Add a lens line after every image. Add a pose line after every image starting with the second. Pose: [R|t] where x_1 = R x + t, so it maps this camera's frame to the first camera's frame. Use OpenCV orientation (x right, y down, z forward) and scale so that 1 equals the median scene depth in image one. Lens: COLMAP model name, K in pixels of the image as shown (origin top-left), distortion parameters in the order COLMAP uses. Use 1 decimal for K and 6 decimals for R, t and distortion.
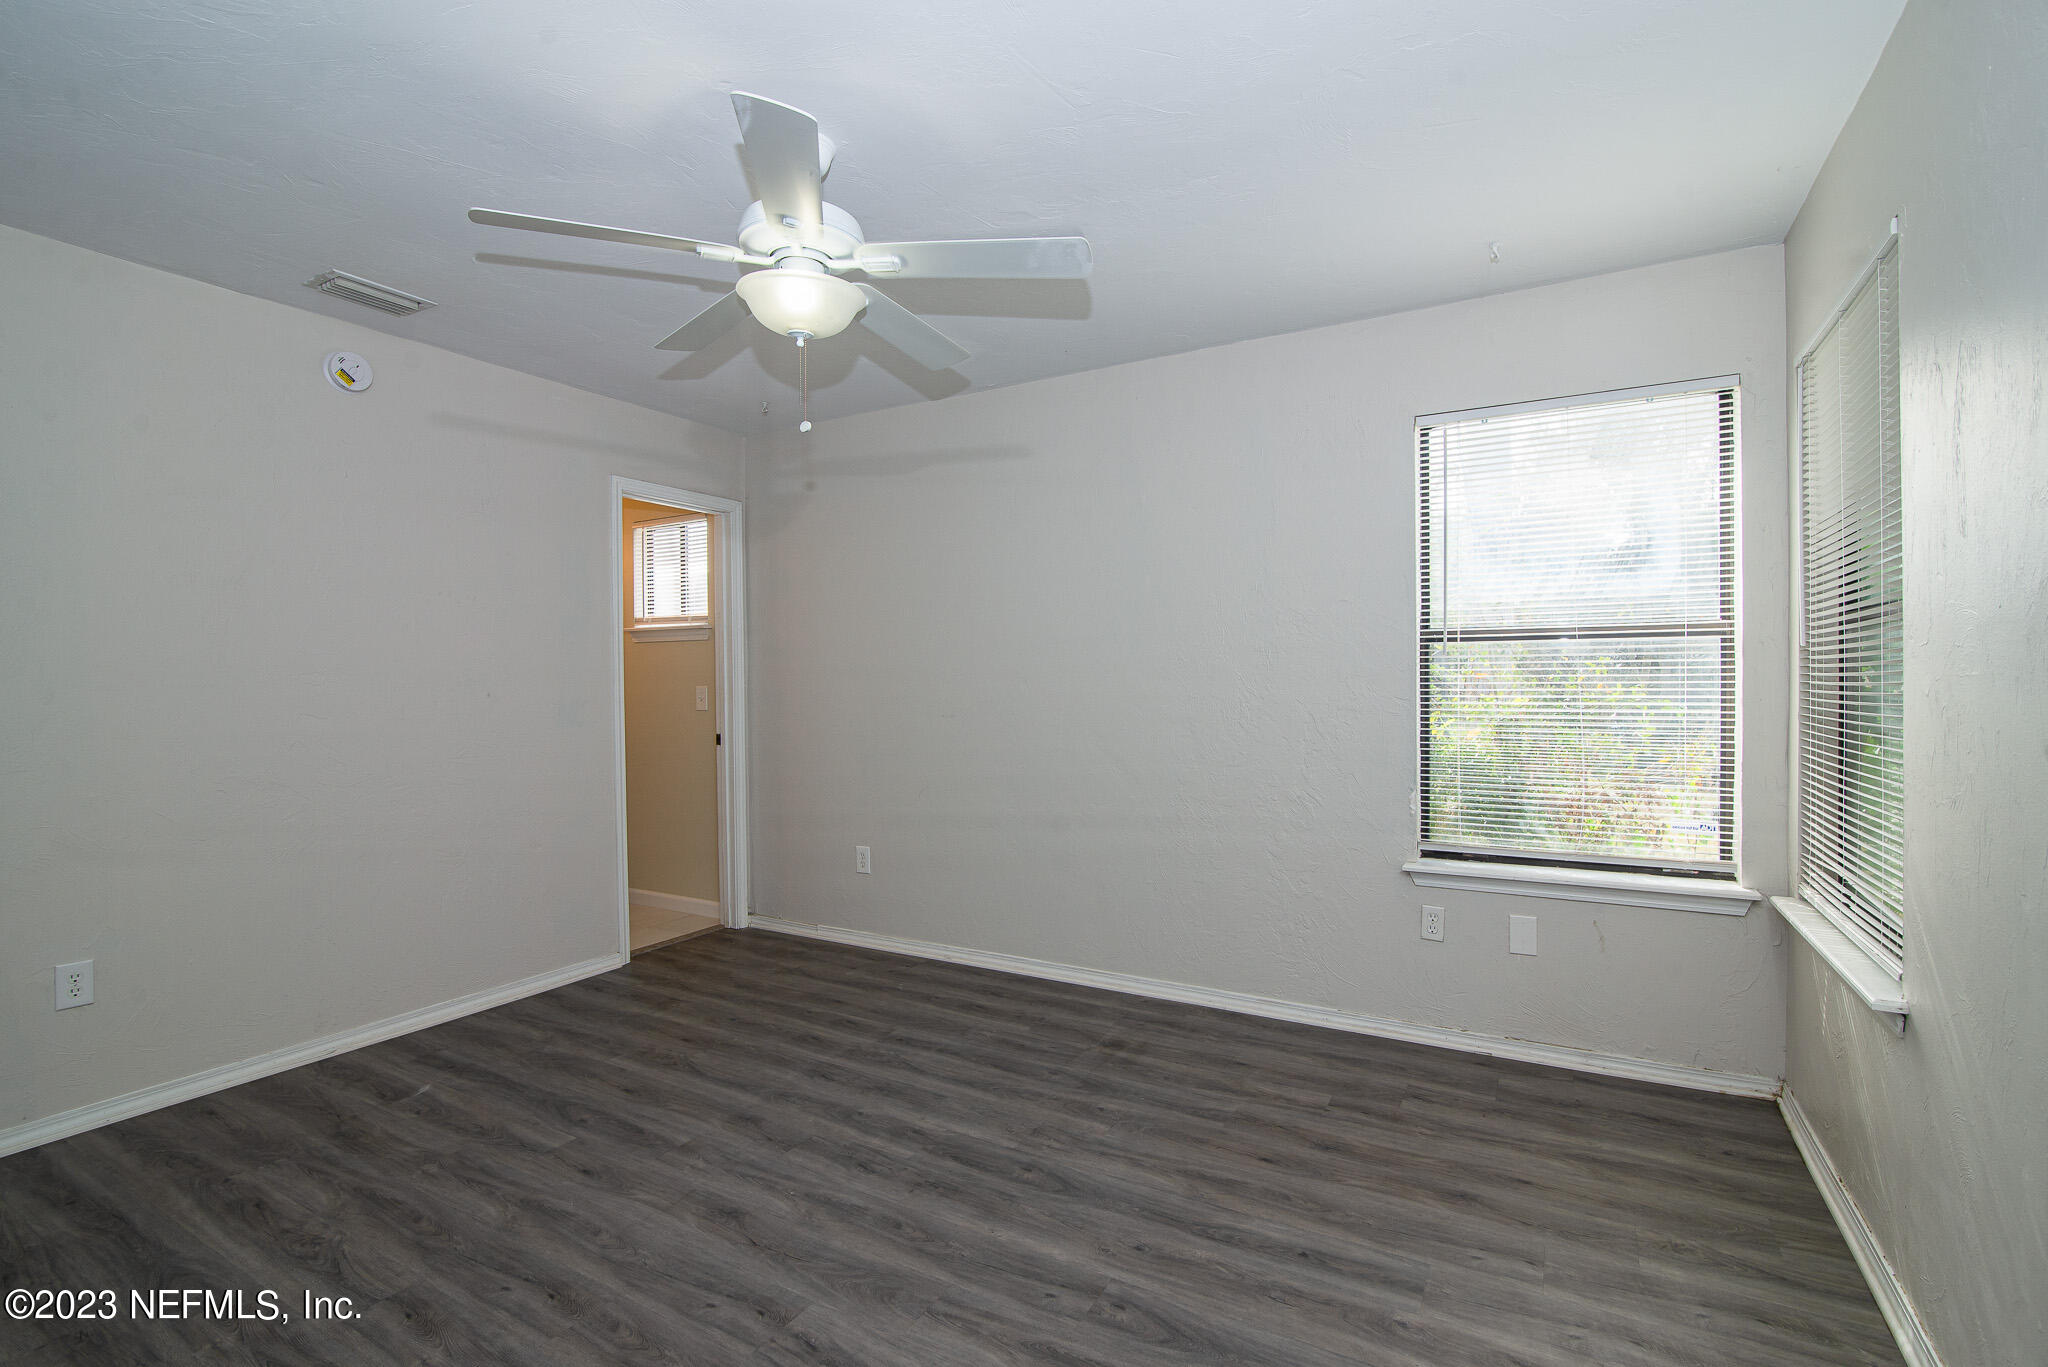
lens RADIAL K [[937.6, 0, 1016.2], [0, 937.6, 684.5], [0, 0, 1]] dist [-0.020377, 0.001674]
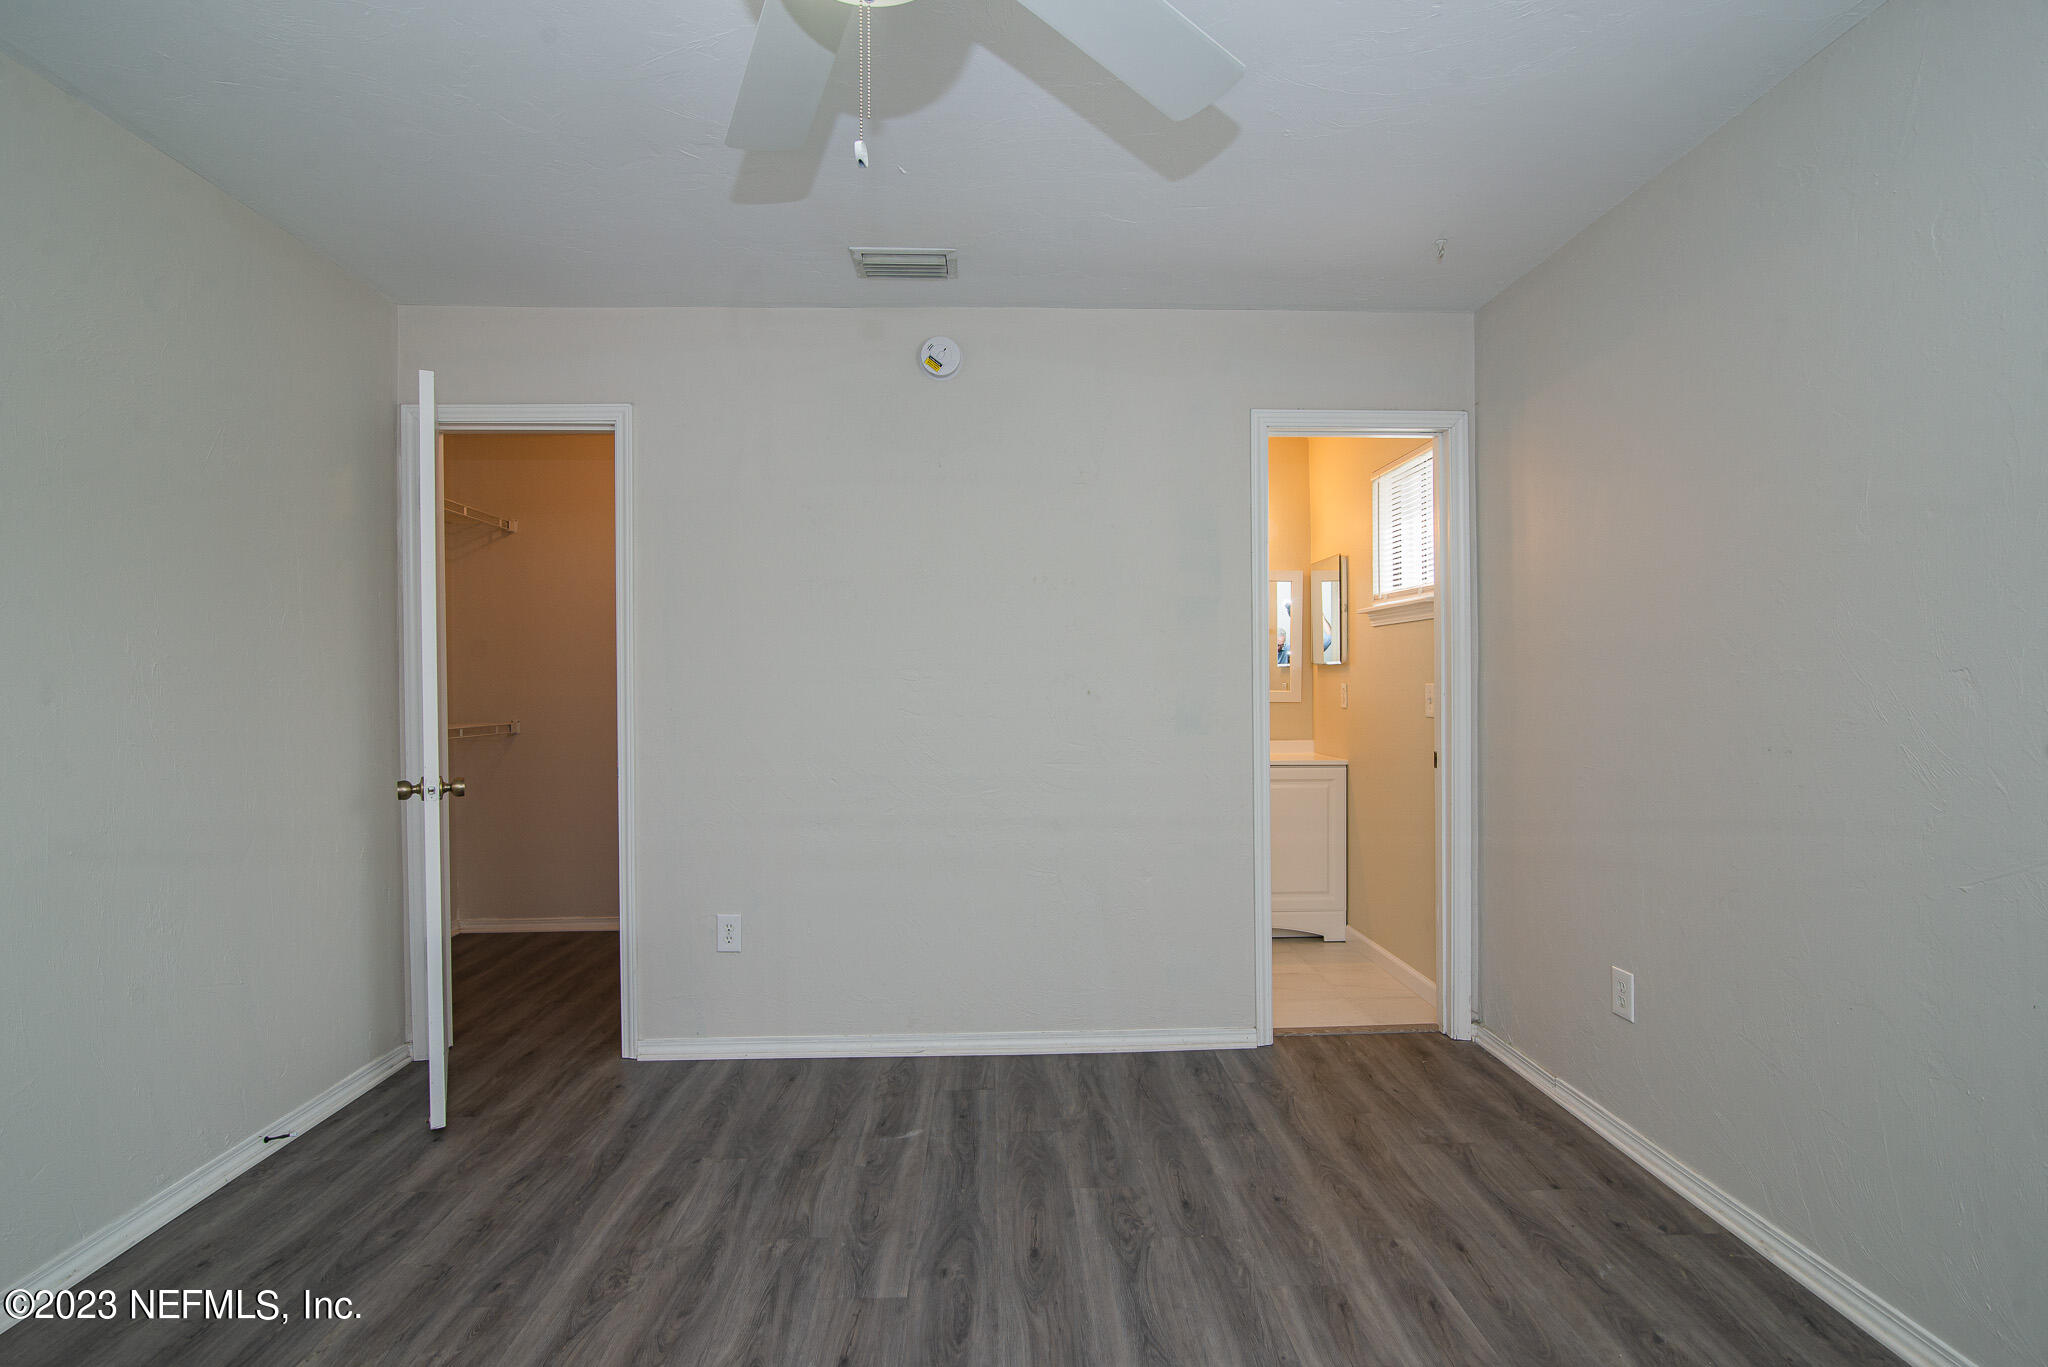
lens RADIAL K [[937.6, 0, 1027.9], [0, 937.6, 687.4], [0, 0, 1]] dist [-0.020377, 0.001674]
pose [[0.534178, 0.012768, -0.845276, 0.155339], [-0.001980, 0.999902, 0.013853, -0.006419], [0.845370, -0.005726, 0.534151, 0.538149]]
